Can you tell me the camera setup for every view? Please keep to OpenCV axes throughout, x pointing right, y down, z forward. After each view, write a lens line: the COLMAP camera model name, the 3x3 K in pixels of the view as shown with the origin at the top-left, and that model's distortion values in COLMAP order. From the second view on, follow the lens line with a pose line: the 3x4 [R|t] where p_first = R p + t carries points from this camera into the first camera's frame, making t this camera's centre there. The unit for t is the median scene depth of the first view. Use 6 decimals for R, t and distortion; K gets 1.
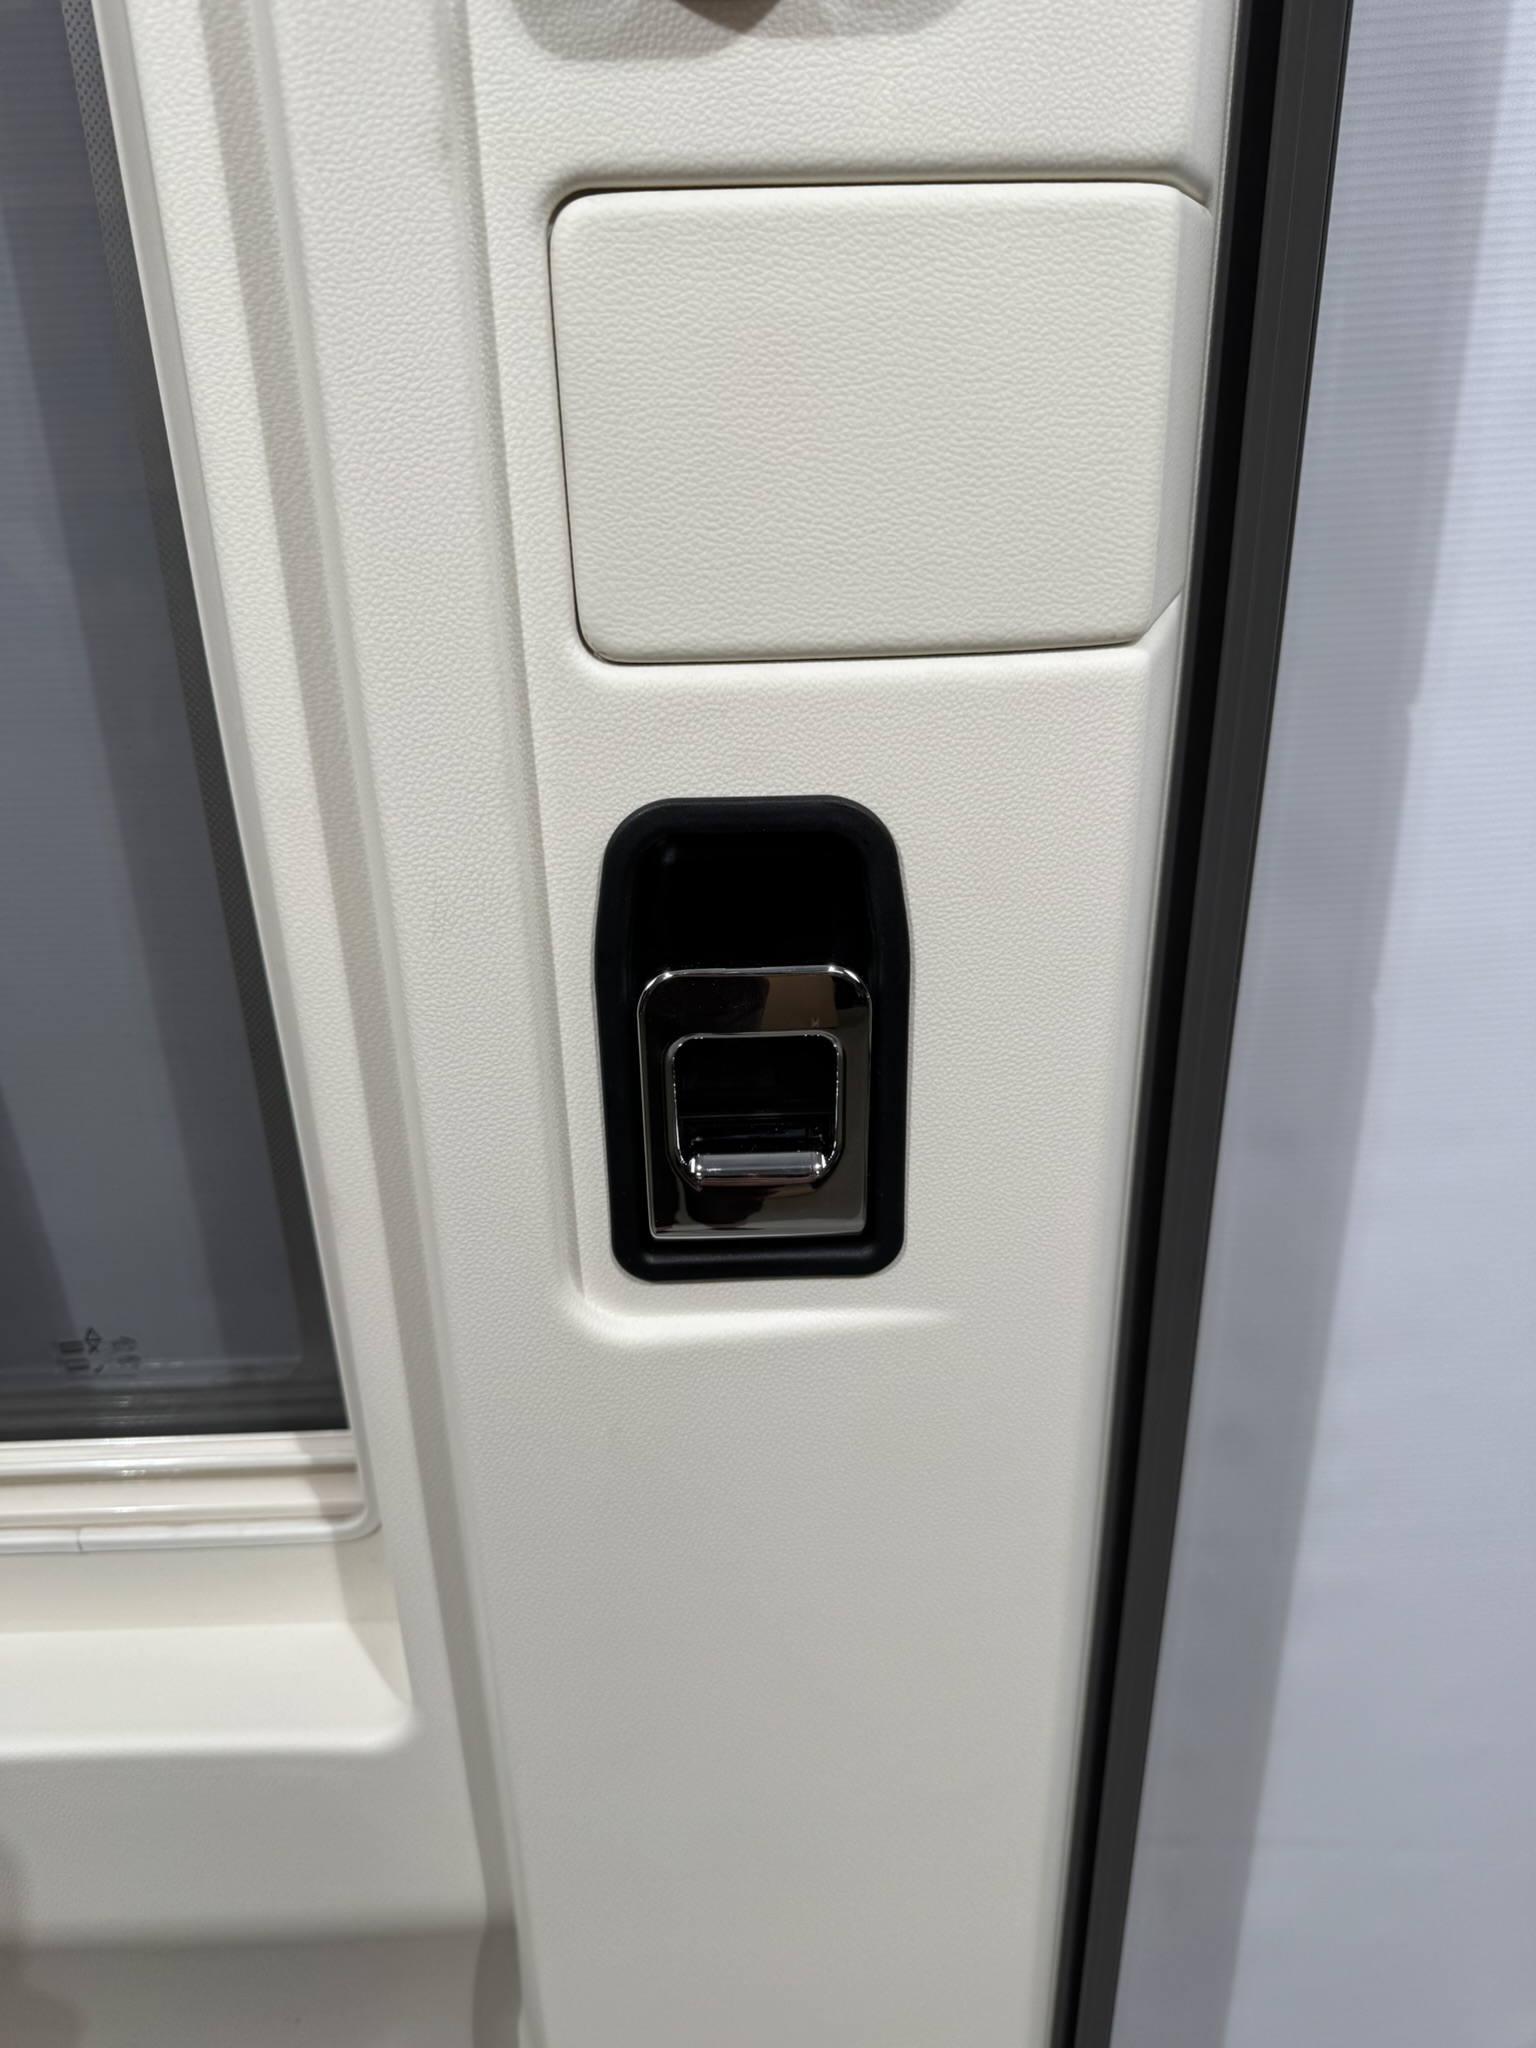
lens RADIAL K [[1461.4, 0, 772.8], [0, 1461.4, 1021.6], [0, 0, 1]] dist [0.026753, -0.014556]
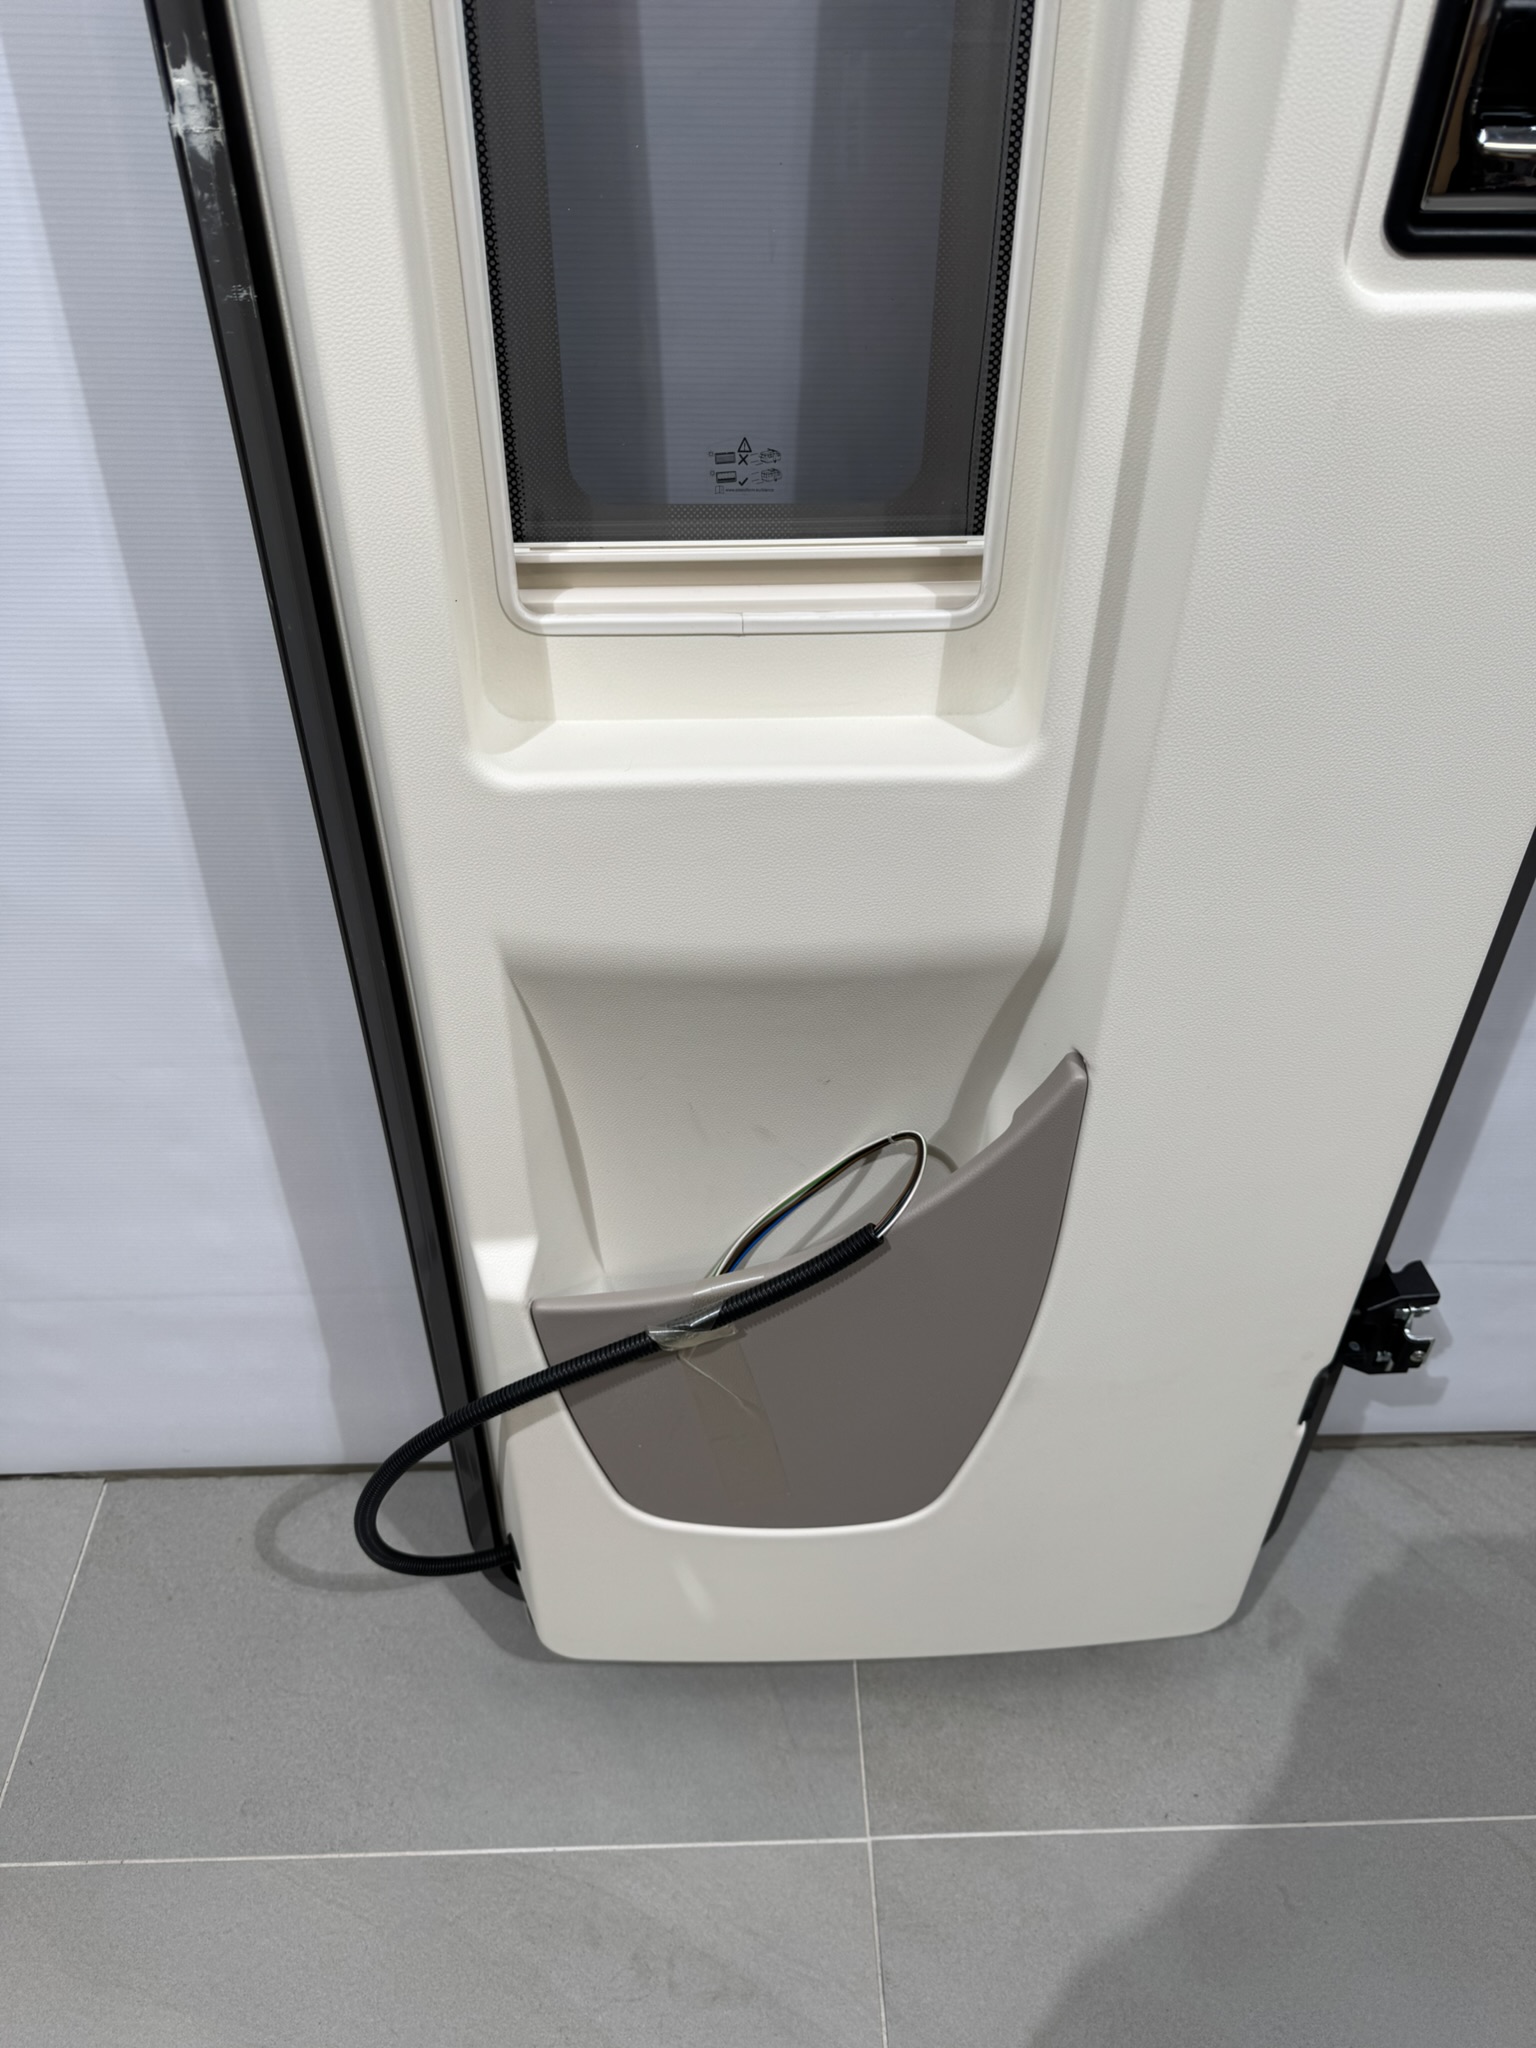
lens RADIAL K [[1461.4, 0, 754.4], [0, 1461.4, 1035.5], [0, 0, 1]] dist [0.026753, -0.014556]
pose [[0.999443, 0.007071, 0.032629, -0.686231], [-0.015159, 0.966877, 0.254794, 0.517331], [-0.029747, -0.255146, 0.966445, -0.348098]]
